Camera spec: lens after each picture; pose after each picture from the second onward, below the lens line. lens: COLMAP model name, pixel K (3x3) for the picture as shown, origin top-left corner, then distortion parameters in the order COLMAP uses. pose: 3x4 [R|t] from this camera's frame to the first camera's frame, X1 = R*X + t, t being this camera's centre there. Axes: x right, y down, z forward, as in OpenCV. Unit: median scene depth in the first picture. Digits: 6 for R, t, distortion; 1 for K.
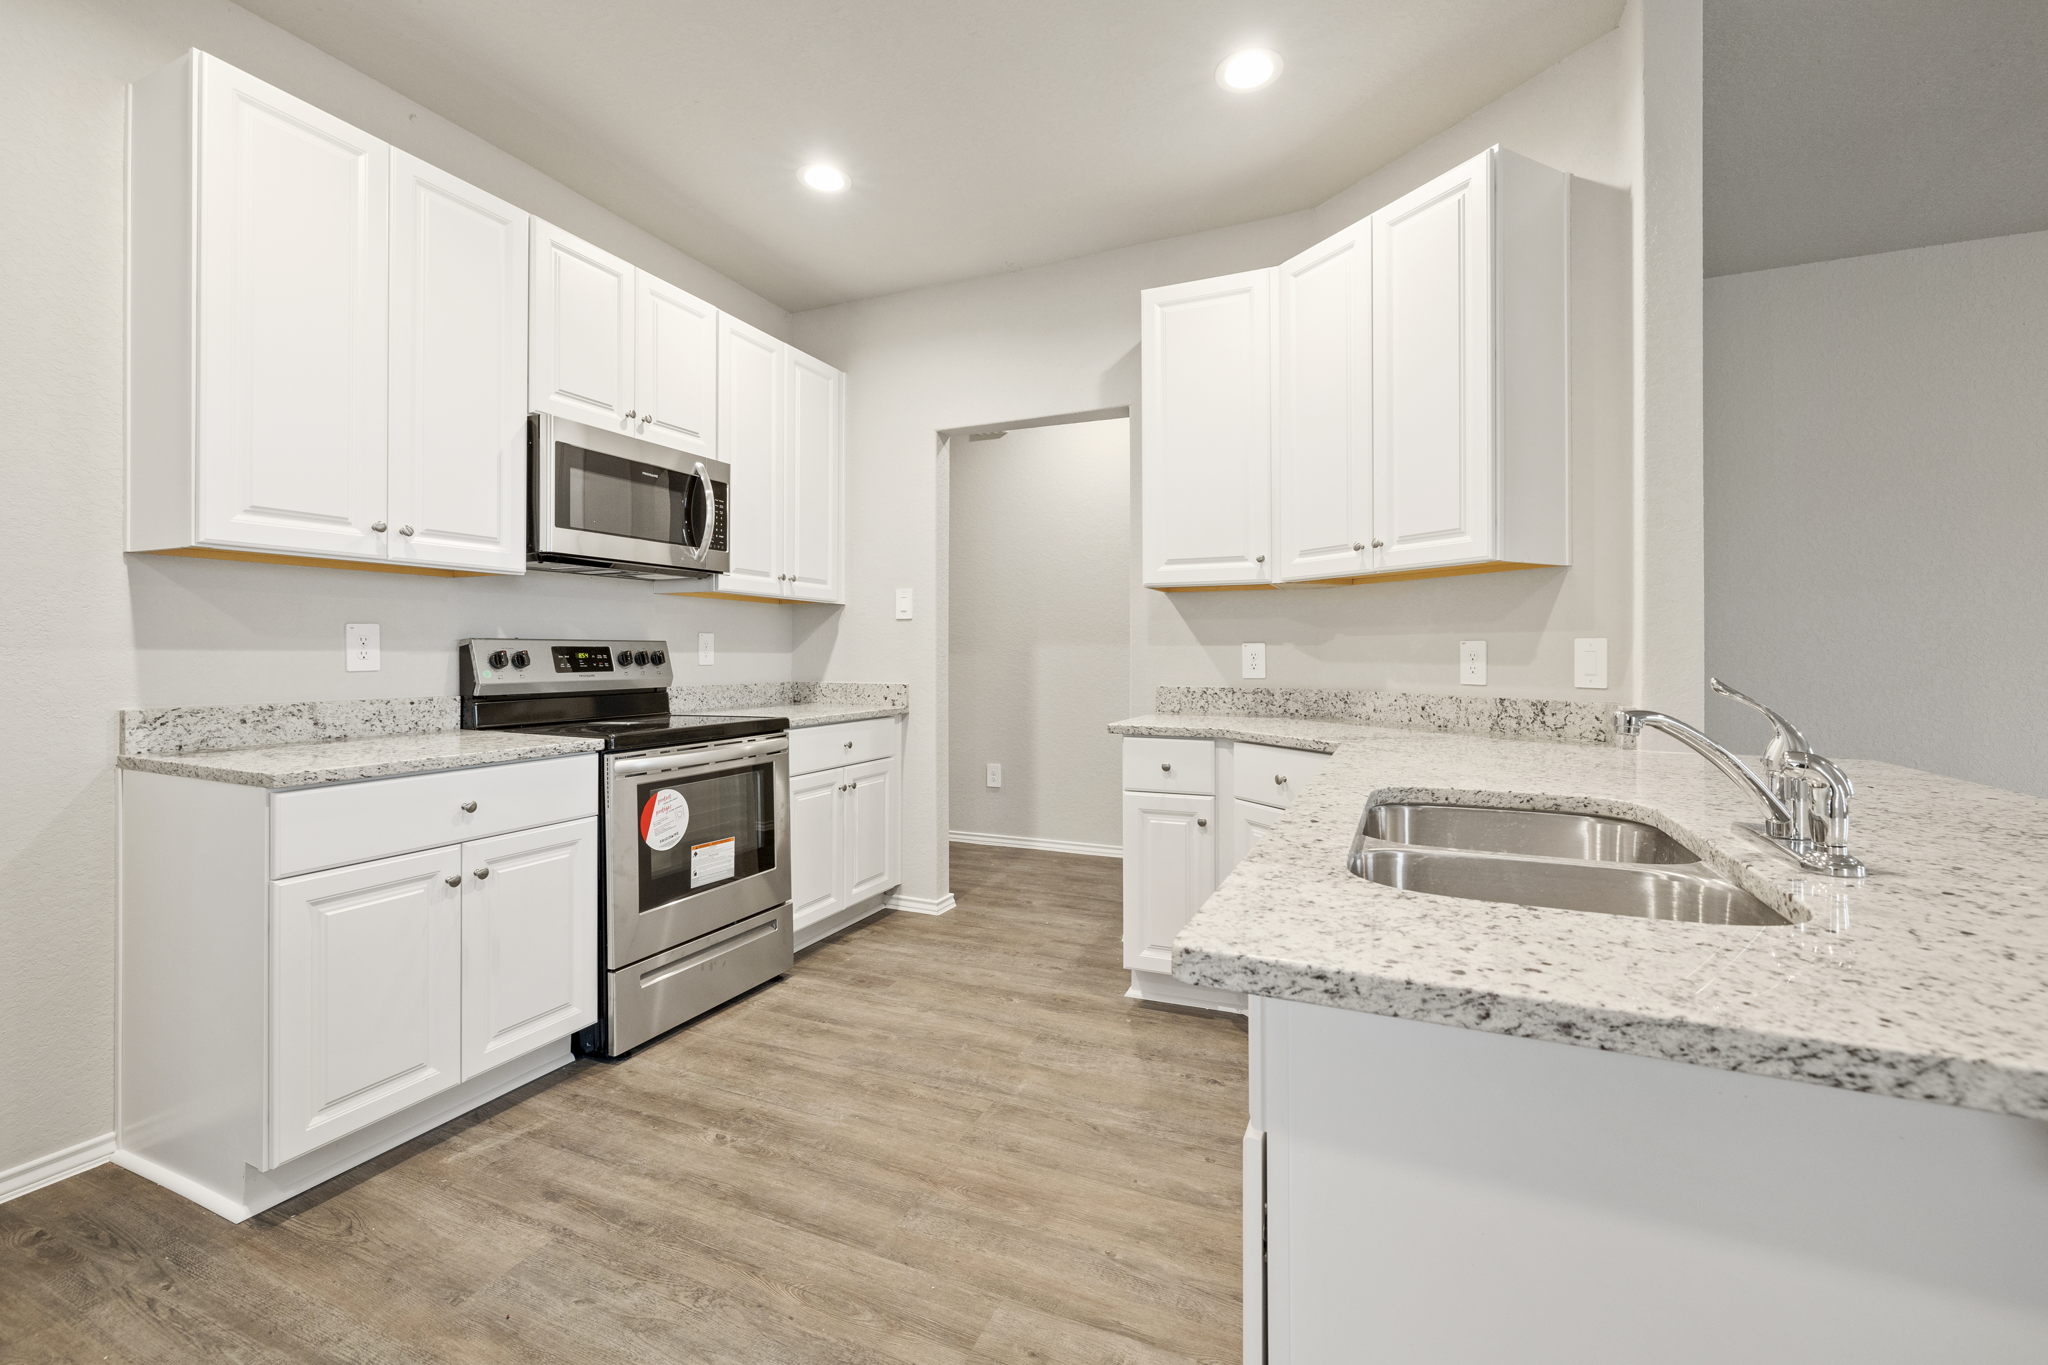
lens RADIAL K [[866.7, 0, 1017.8], [0, 866.7, 650.5], [0, 0, 1]] dist [-0.001135, -0.000121]
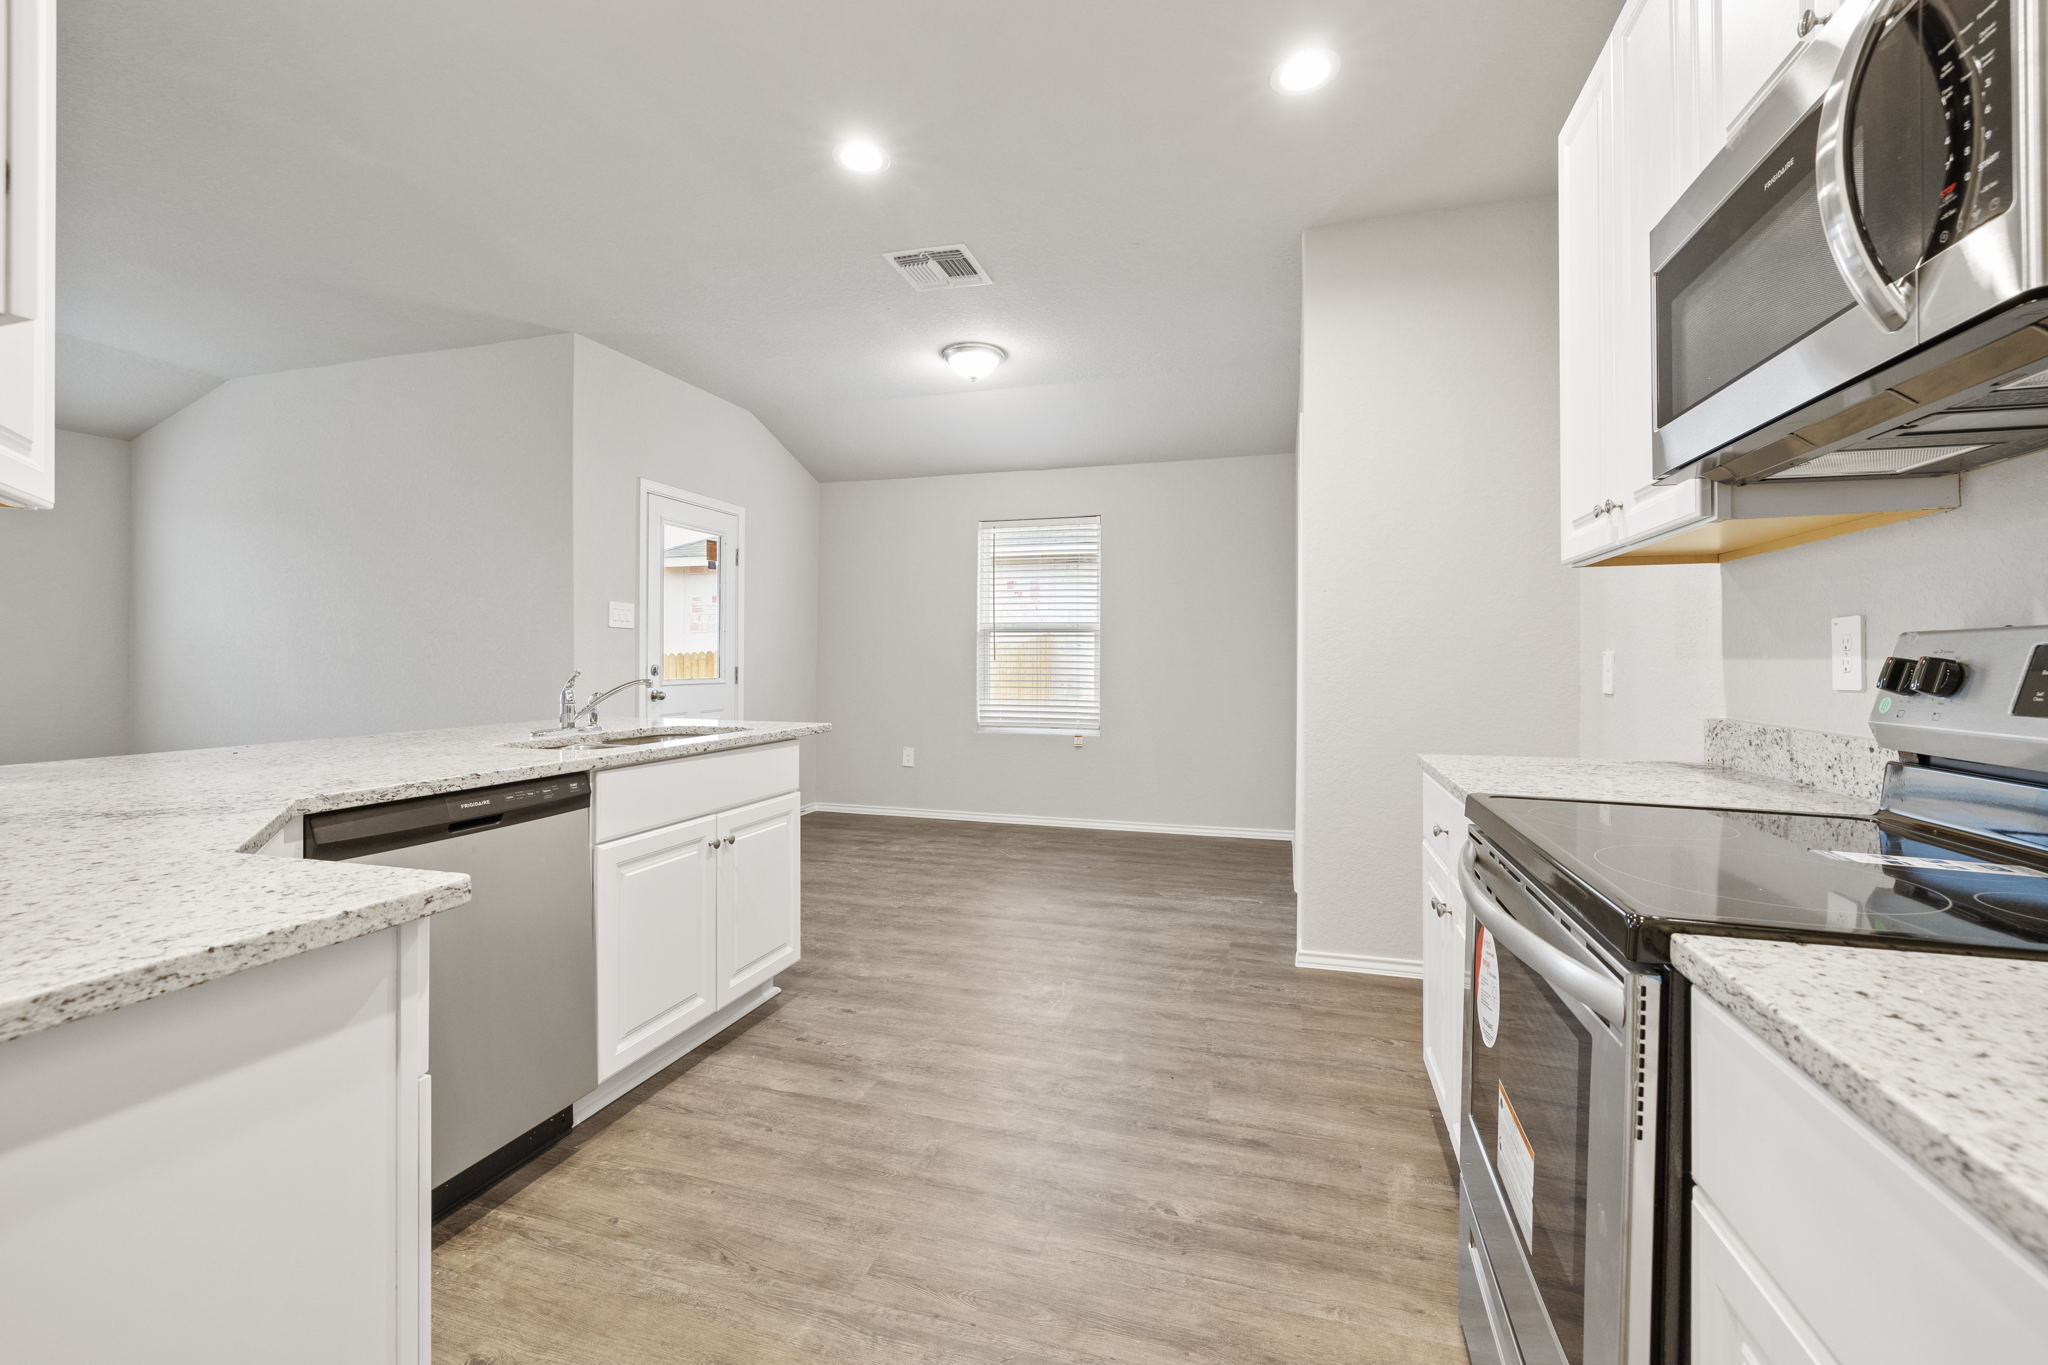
lens RADIAL K [[859.3, 0, 1021.3], [0, 859.3, 660.6], [0, 0, 1]] dist [-0.000766, -0.000070]
pose [[-0.992468, -0.002370, -0.122484, -0.067460], [-0.001819, 0.999988, -0.004606, 0.005256], [0.122493, -0.004348, -0.992460, 1.465551]]
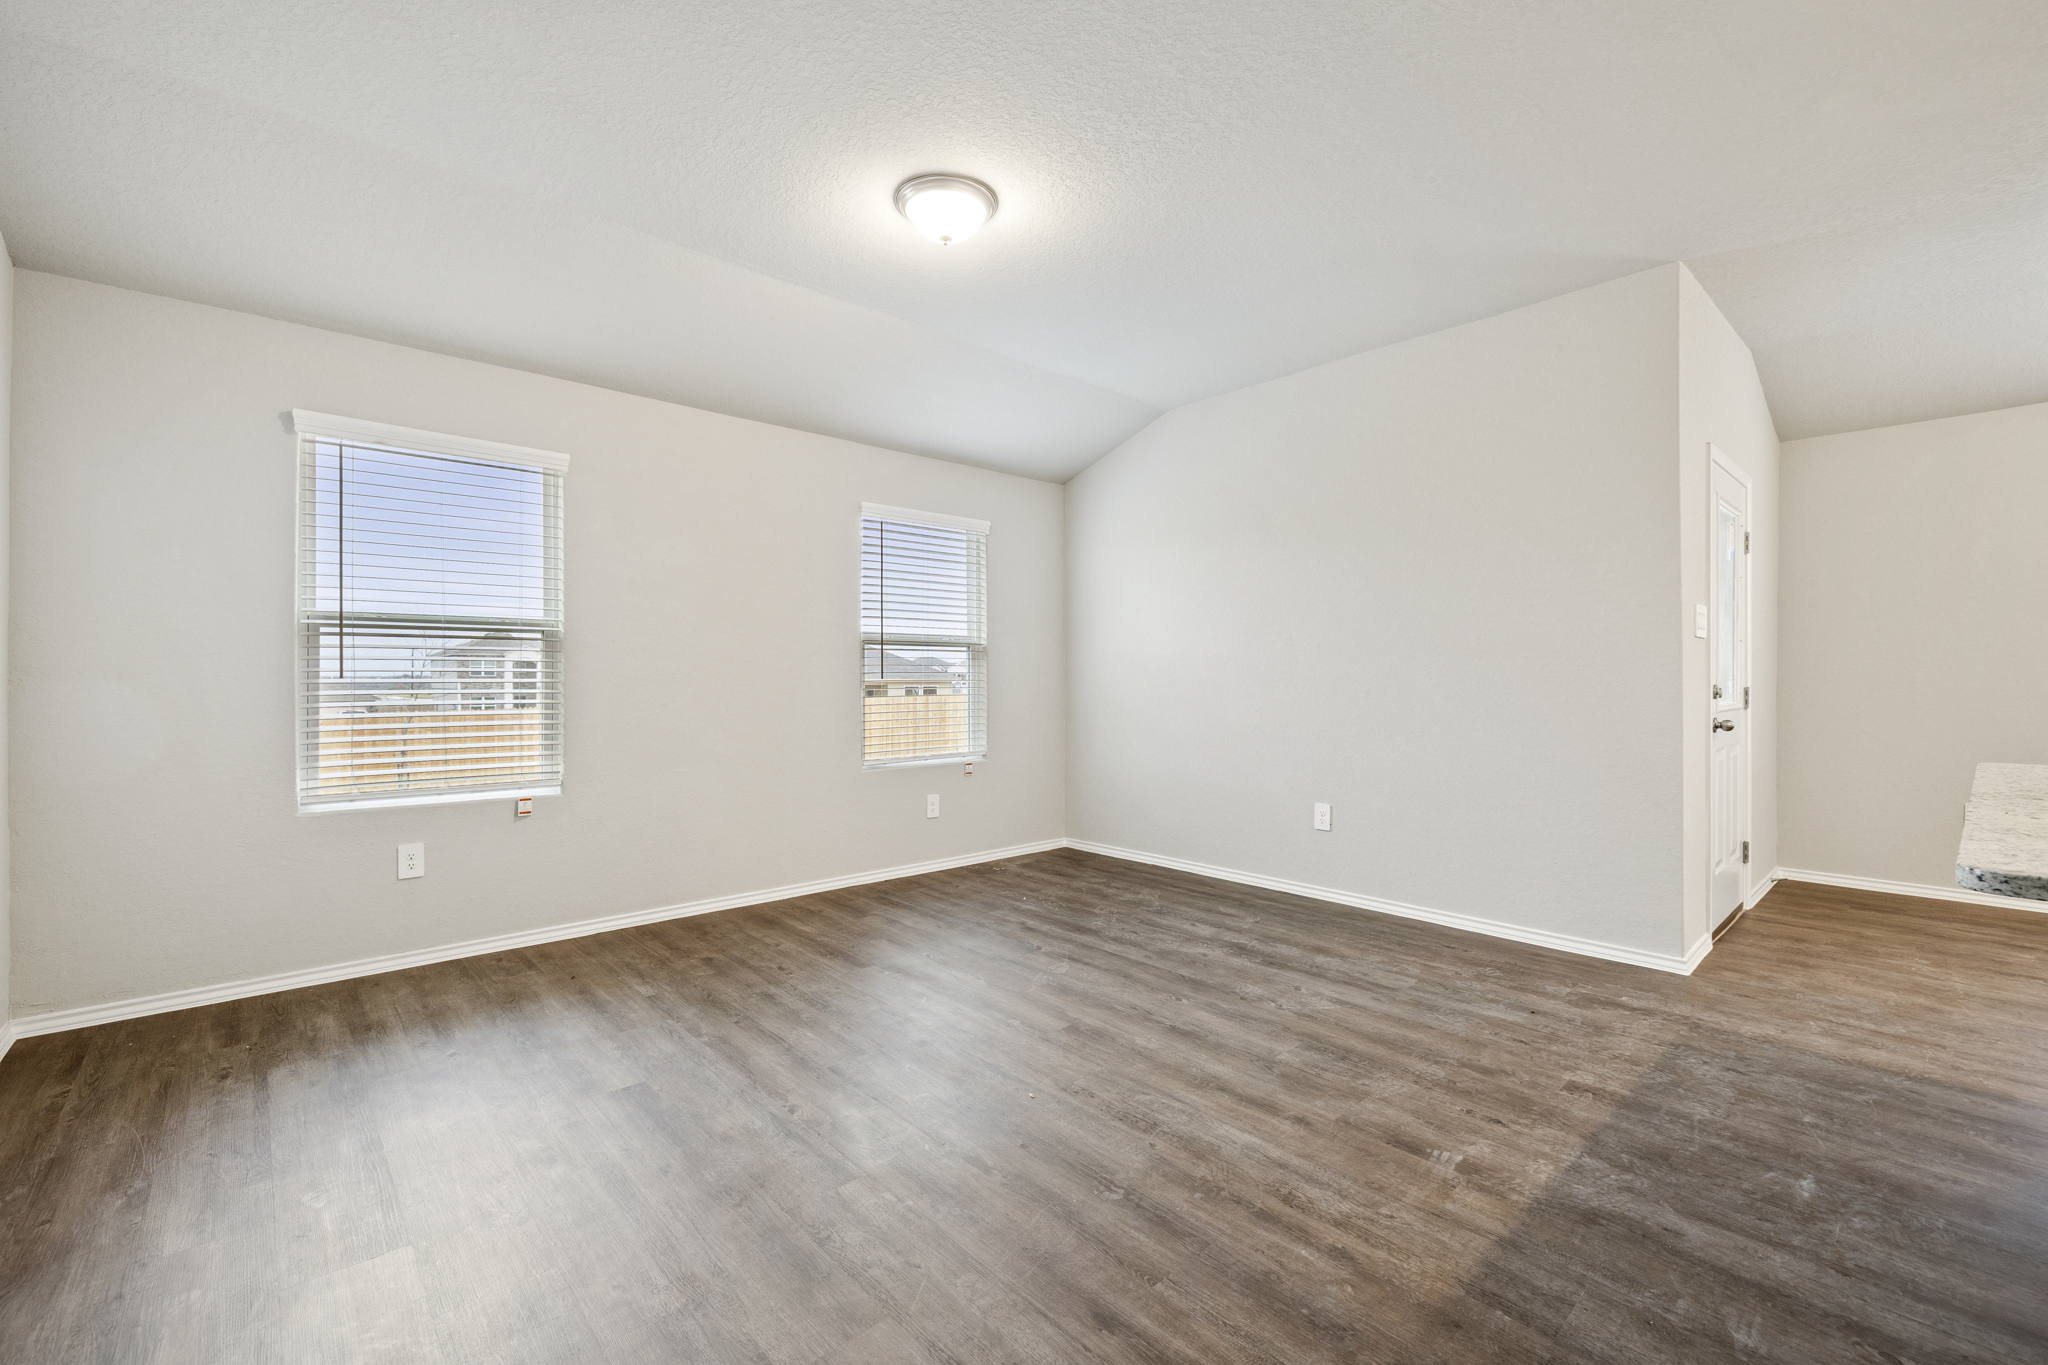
lens RADIAL K [[855.7, 0, 1024.0], [0, 855.7, 682.5], [0, 0, 1]] dist [-0.000451, -0.000109]
pose [[-0.916014, 0.000347, 0.401147, 0.974897], [-0.000773, 0.999996, -0.002631, 0.008233], [-0.401147, -0.002720, -0.916010, 1.285500]]
